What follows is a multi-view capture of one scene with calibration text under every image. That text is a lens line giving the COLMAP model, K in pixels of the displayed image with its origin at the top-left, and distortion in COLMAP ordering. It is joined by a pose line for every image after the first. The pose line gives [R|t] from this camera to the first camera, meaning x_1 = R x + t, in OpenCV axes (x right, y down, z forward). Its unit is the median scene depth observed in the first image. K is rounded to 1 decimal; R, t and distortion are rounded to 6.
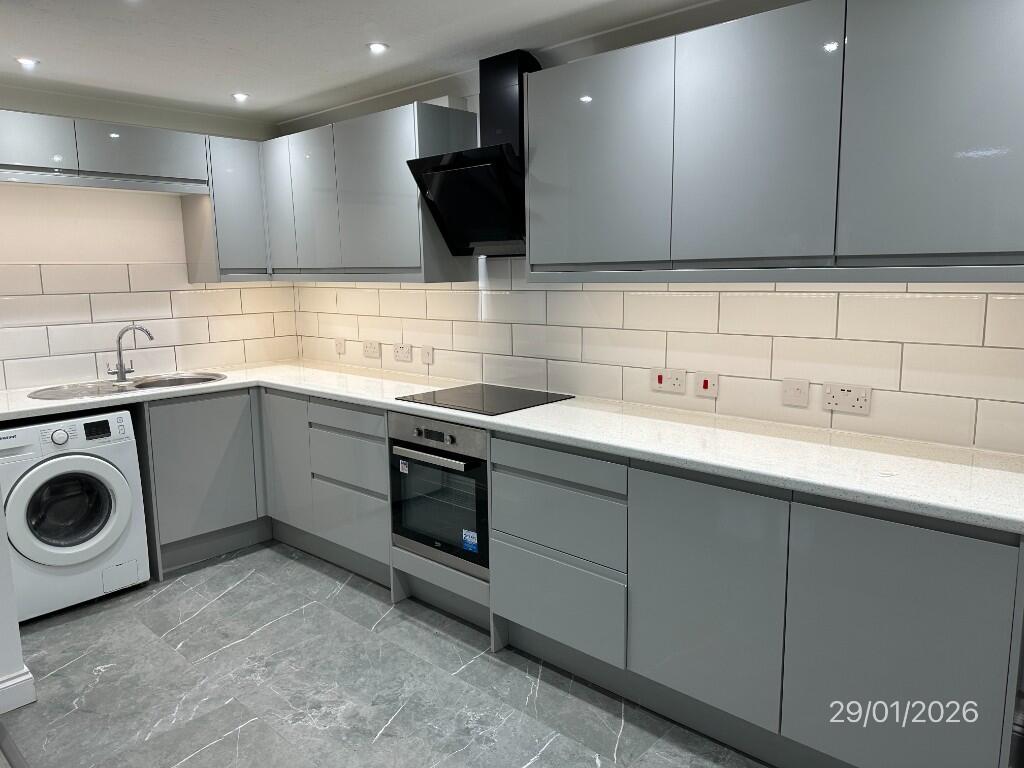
lens RADIAL K [[711.6, 0, 510.9], [0, 711.6, 382.5], [0, 0, 1]] dist [0.114381, -0.175174]
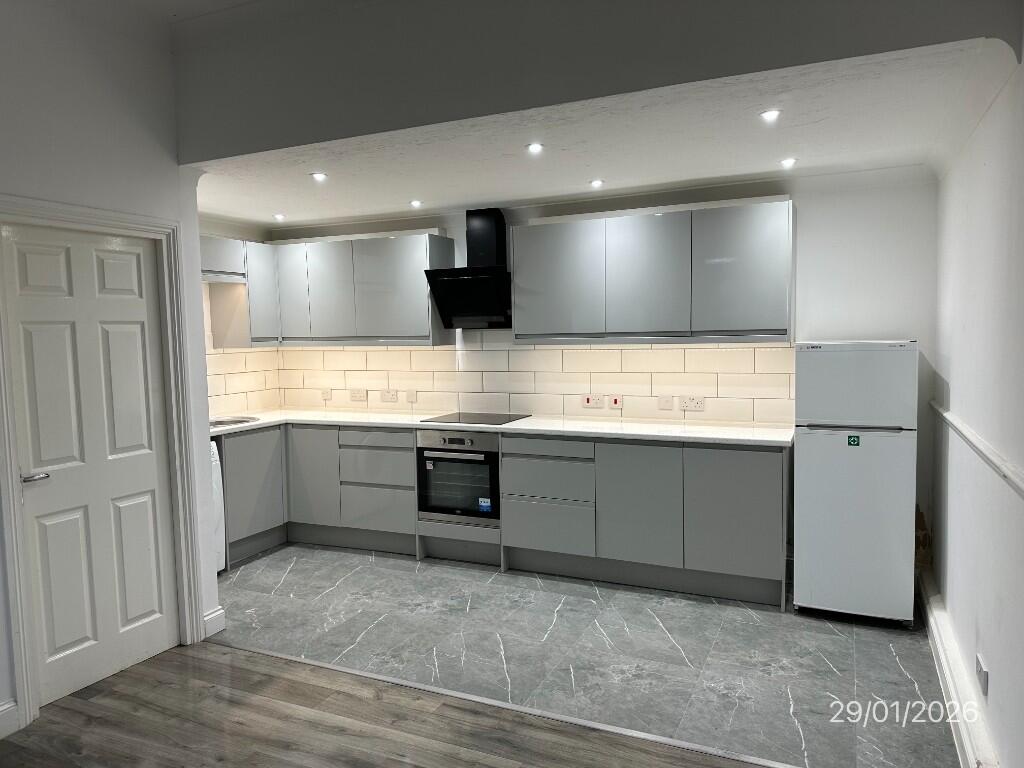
lens RADIAL K [[711.6, 0, 510.9], [0, 711.6, 382.5], [0, 0, 1]] dist [0.114381, -0.175174]
pose [[0.950409, -0.024886, 0.310006, -0.461077], [0.052224, 0.995410, -0.080198, 0.074557], [-0.306587, 0.092410, 0.947346, -0.526927]]
